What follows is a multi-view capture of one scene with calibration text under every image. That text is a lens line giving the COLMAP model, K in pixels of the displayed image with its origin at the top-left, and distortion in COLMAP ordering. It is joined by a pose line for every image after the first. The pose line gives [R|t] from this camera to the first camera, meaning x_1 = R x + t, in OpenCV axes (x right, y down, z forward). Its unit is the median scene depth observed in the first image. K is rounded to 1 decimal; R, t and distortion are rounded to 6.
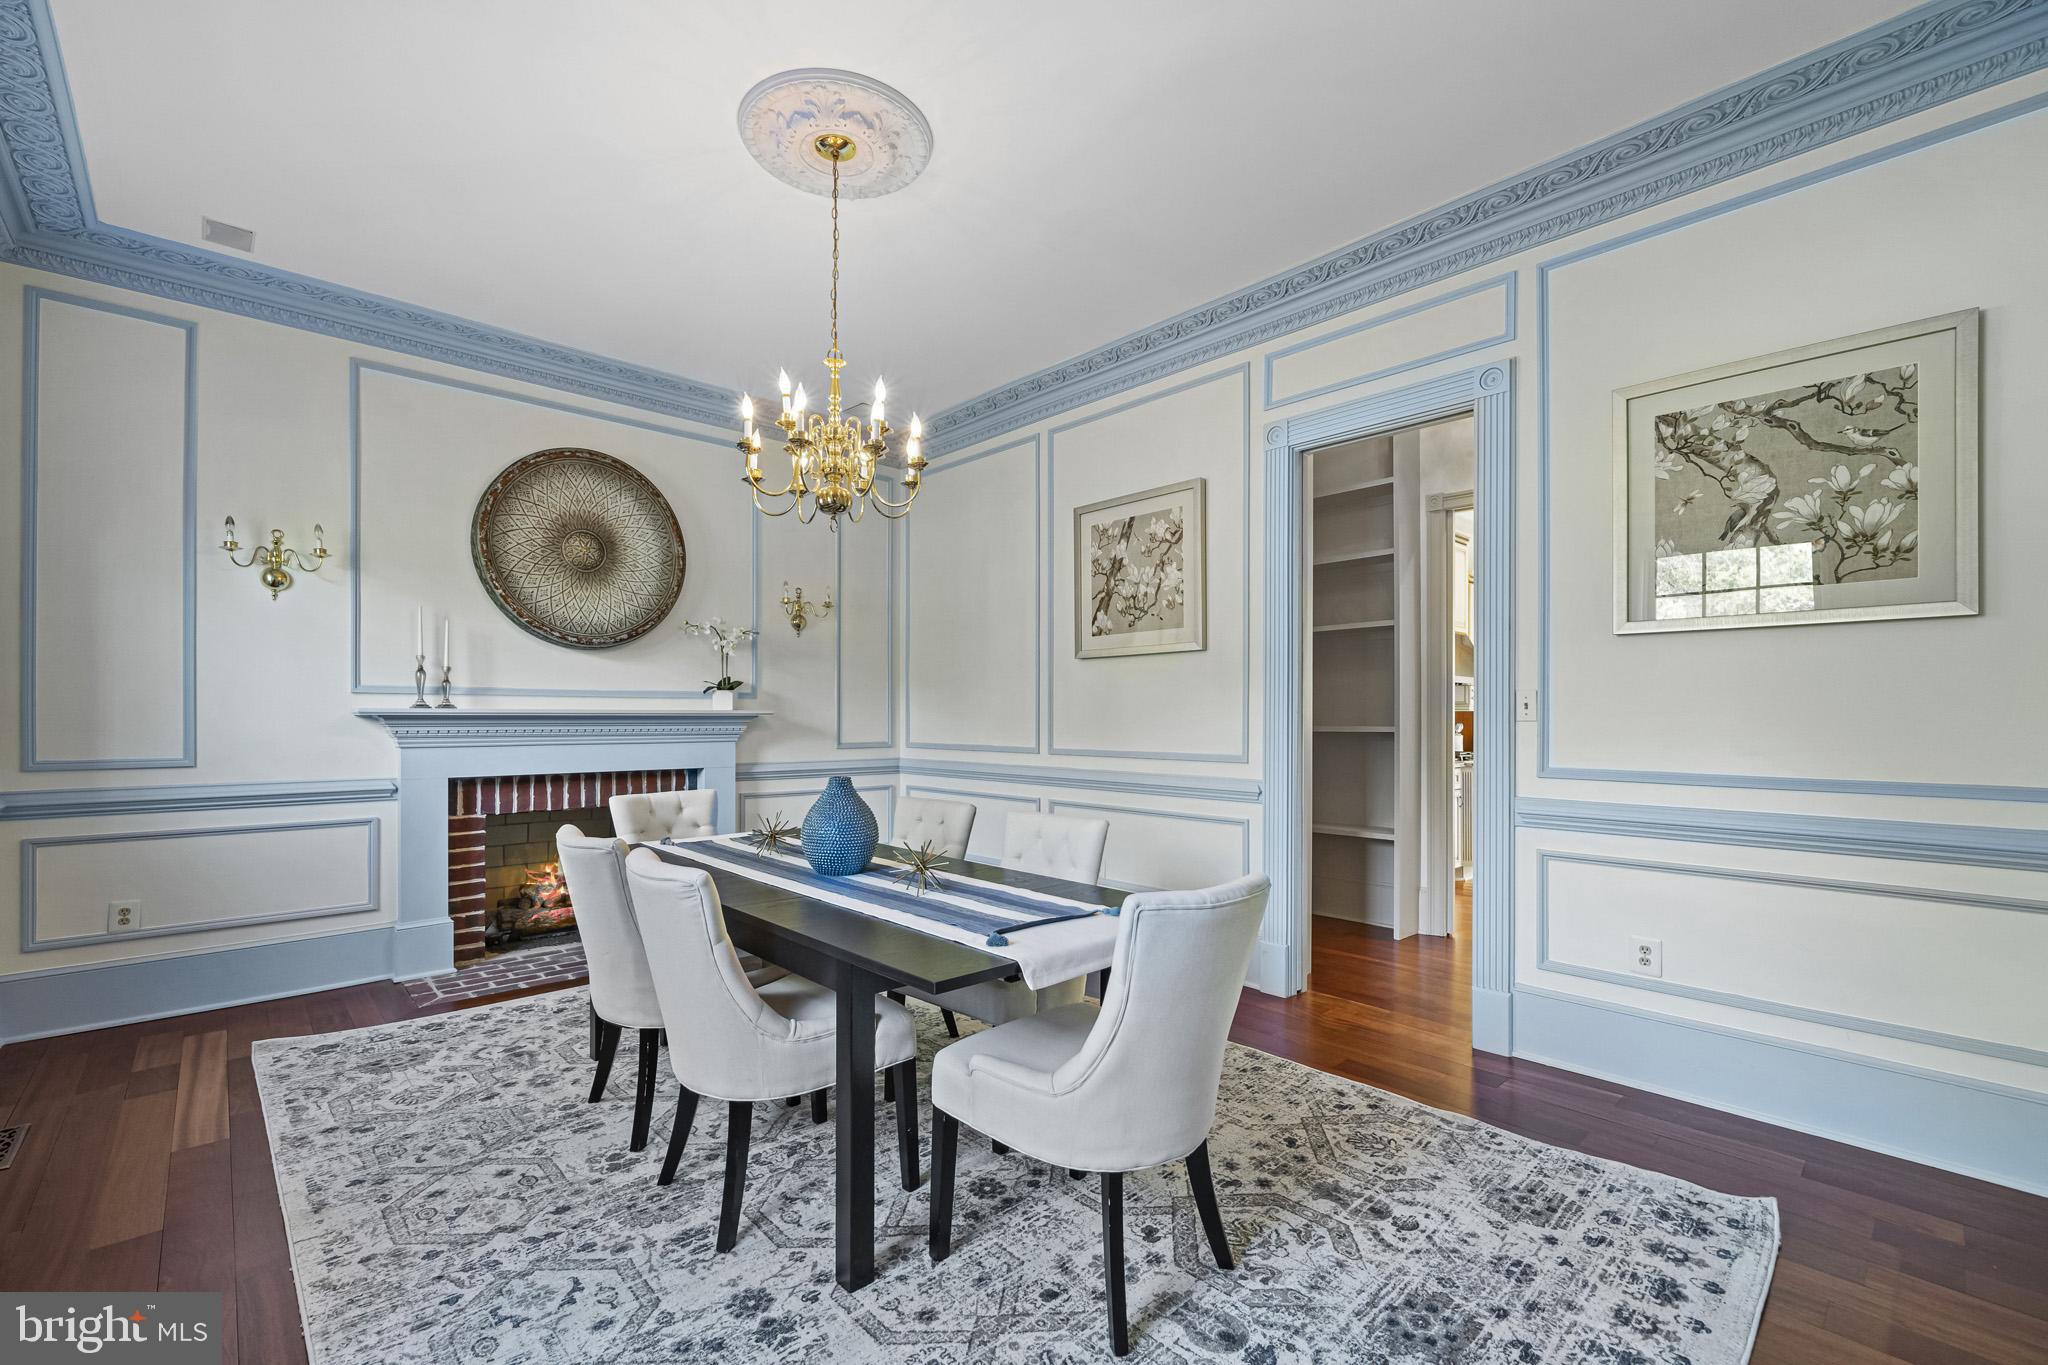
lens RADIAL K [[857.8, 0, 1022.7], [0, 857.8, 696.7], [0, 0, 1]] dist [-0.000480, -0.000059]
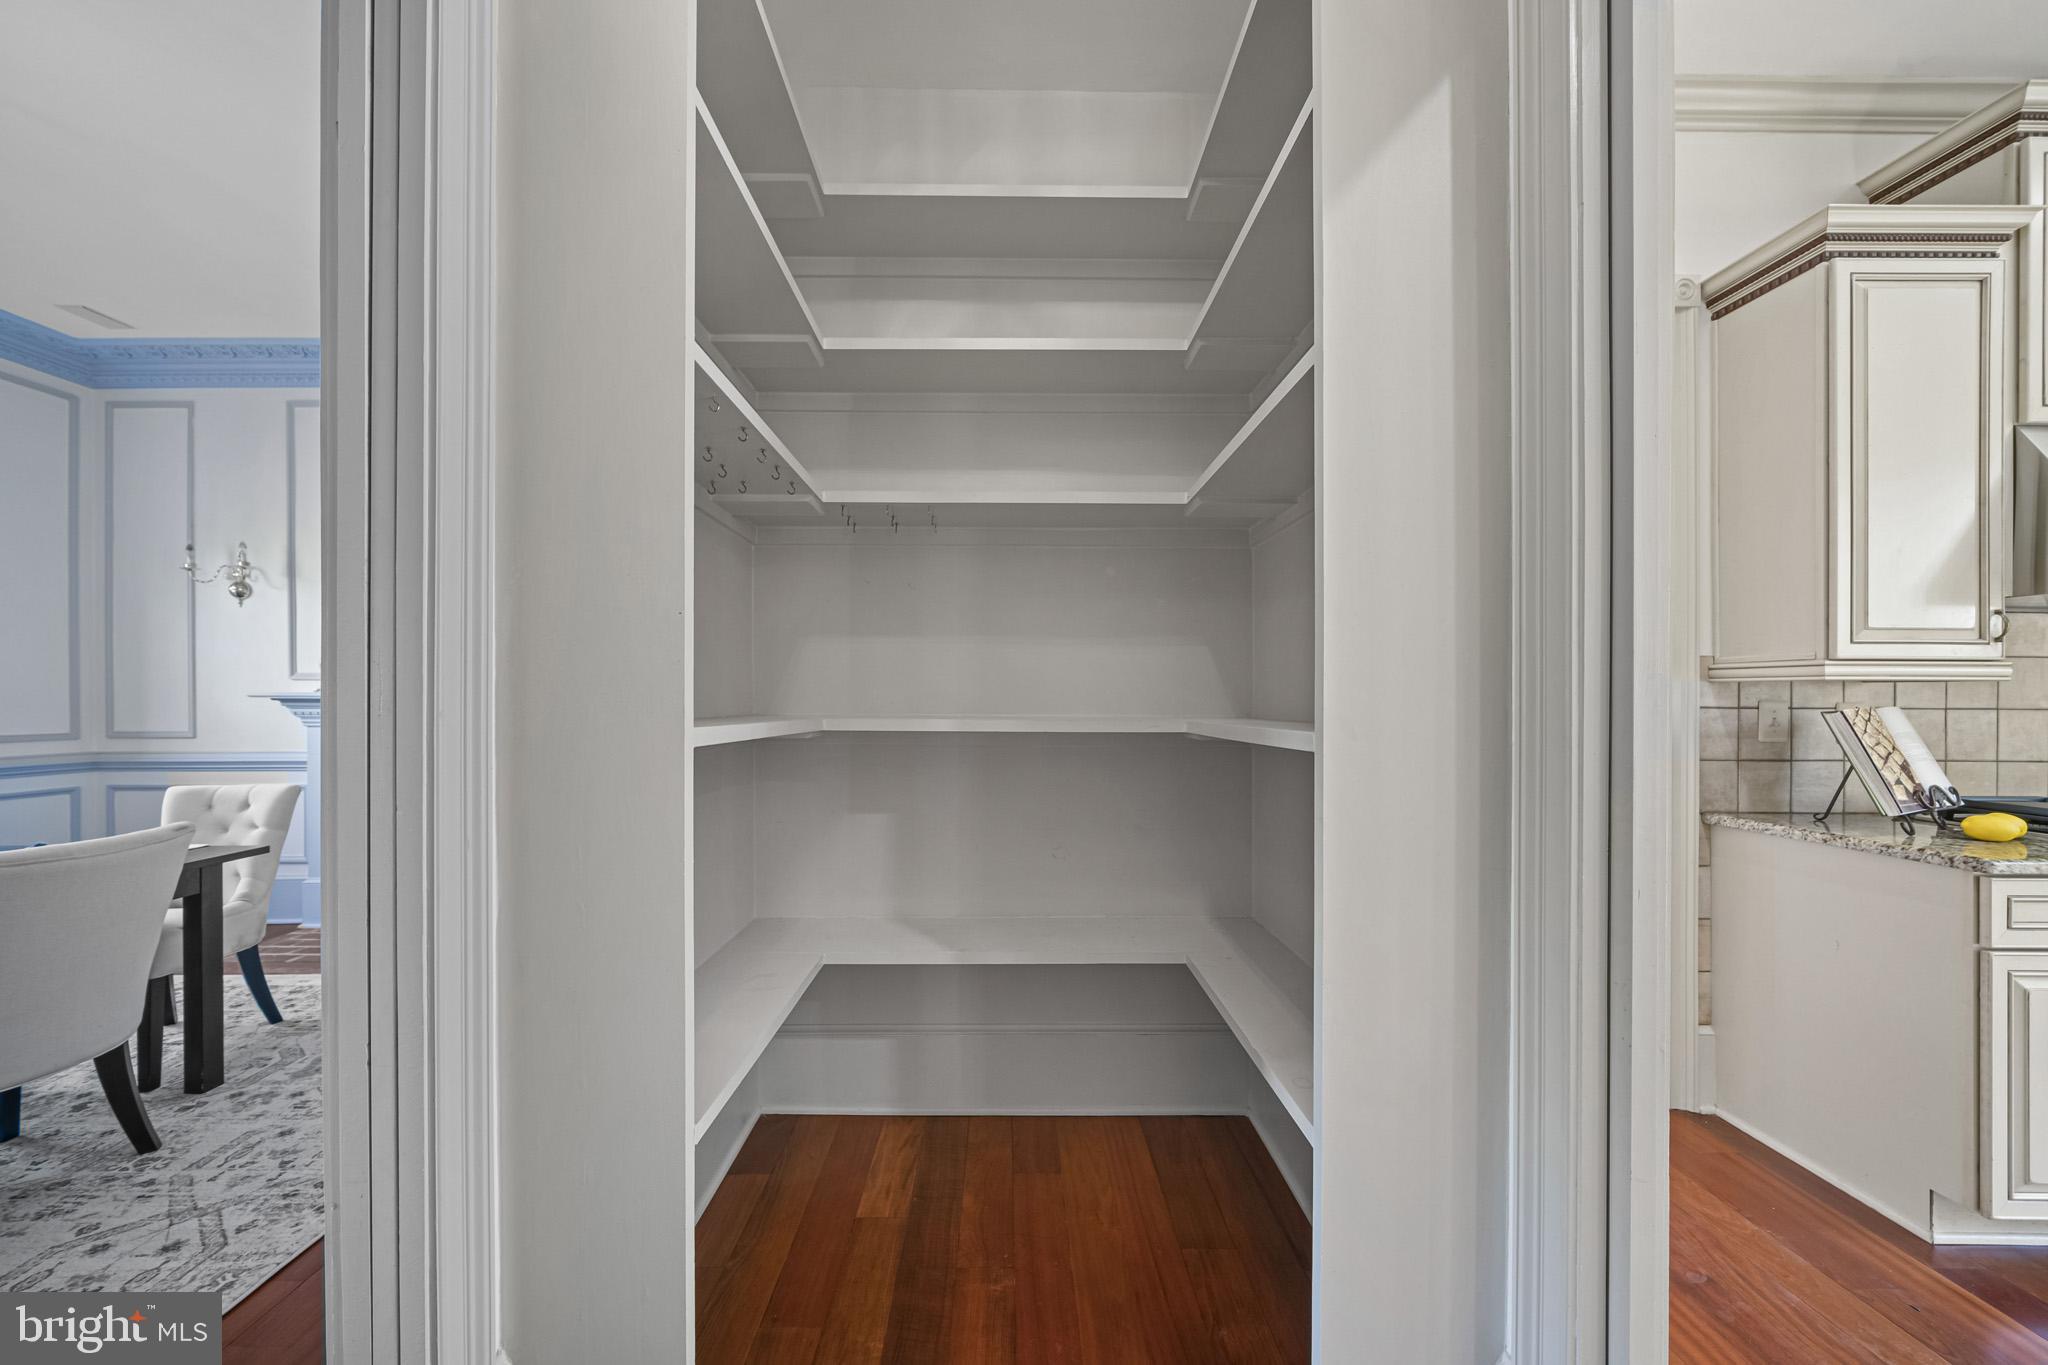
lens RADIAL K [[721.1, 0, 1018.2], [0, 721.1, 688.9], [0, 0, 1]] dist [-0.000357, -0.000030]
pose [[0.731106, -0.009548, -0.682197, 0.684517], [0.016985, 0.999847, 0.004209, 0.022238], [0.682052, -0.014664, 0.731156, 1.002979]]
